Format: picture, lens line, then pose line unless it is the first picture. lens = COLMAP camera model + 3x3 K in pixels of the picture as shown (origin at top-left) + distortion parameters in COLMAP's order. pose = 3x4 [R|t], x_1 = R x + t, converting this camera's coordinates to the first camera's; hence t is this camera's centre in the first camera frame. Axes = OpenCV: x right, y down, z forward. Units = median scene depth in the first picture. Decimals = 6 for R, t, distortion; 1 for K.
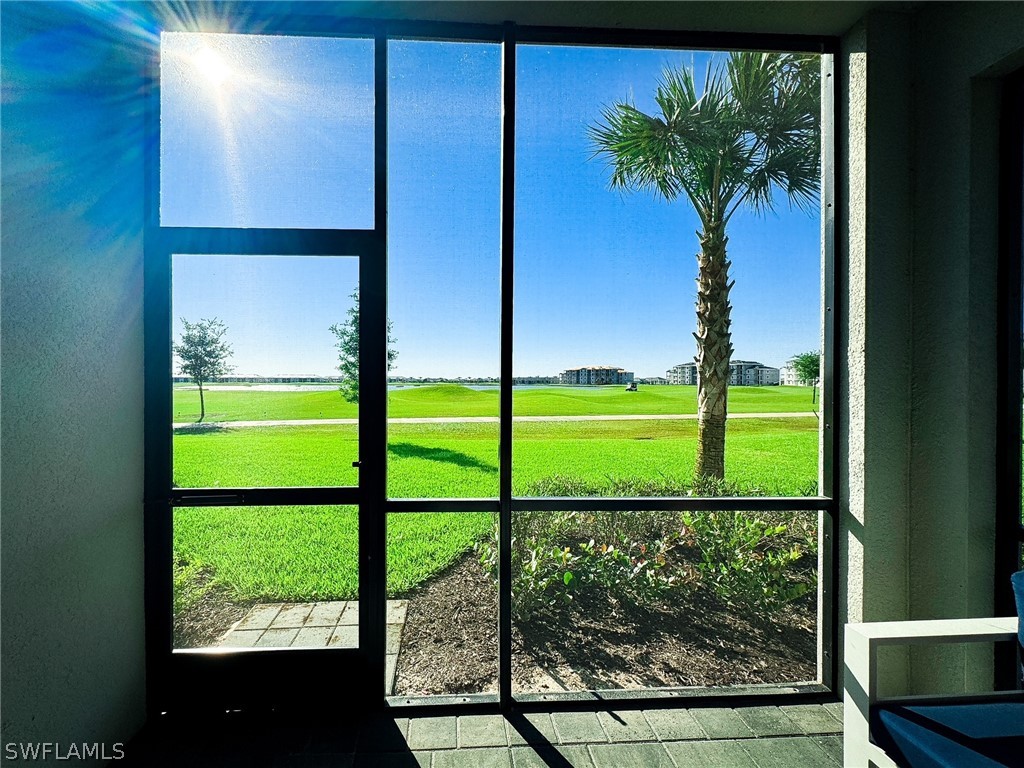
lens RADIAL K [[465.9, 0, 485.5], [0, 465.9, 384.4], [0, 0, 1]] dist [-0.001386, 0.000043]
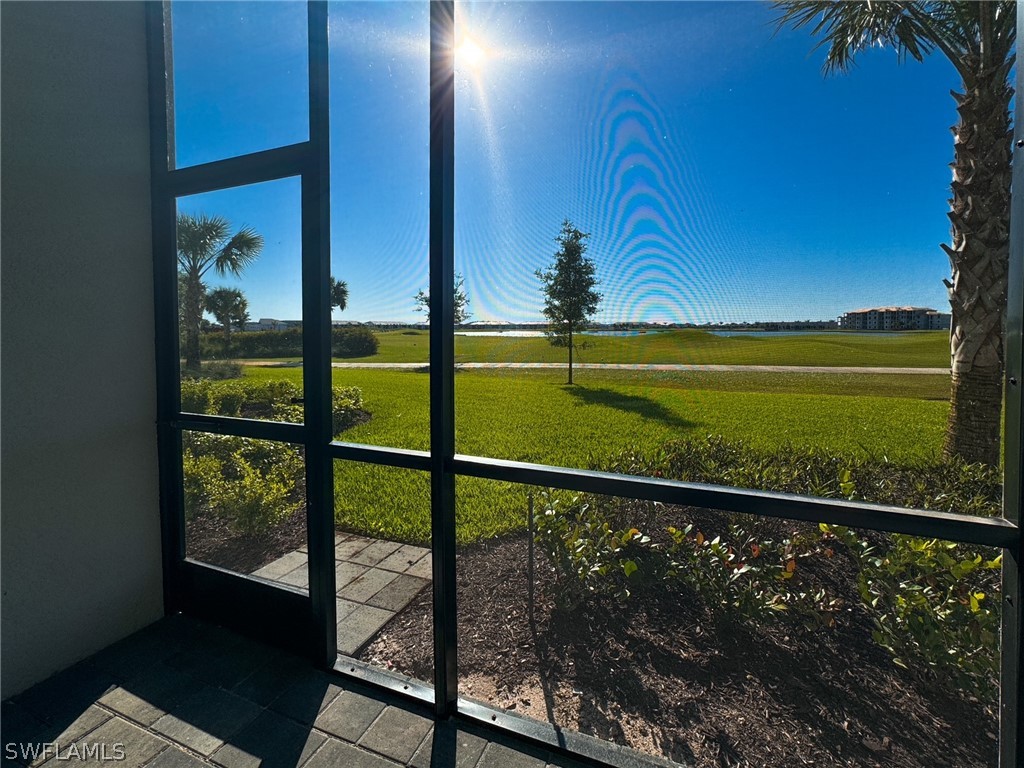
lens RADIAL K [[473.6, 0, 512.1], [0, 473.6, 341.7], [0, 0, 1]] dist [-0.013354, 0.001263]
pose [[0.905112, 0.007289, -0.425111, 0.333678], [0.003173, 0.999709, 0.023895, 0.024288], [0.425161, -0.022976, 0.904826, 0.228230]]
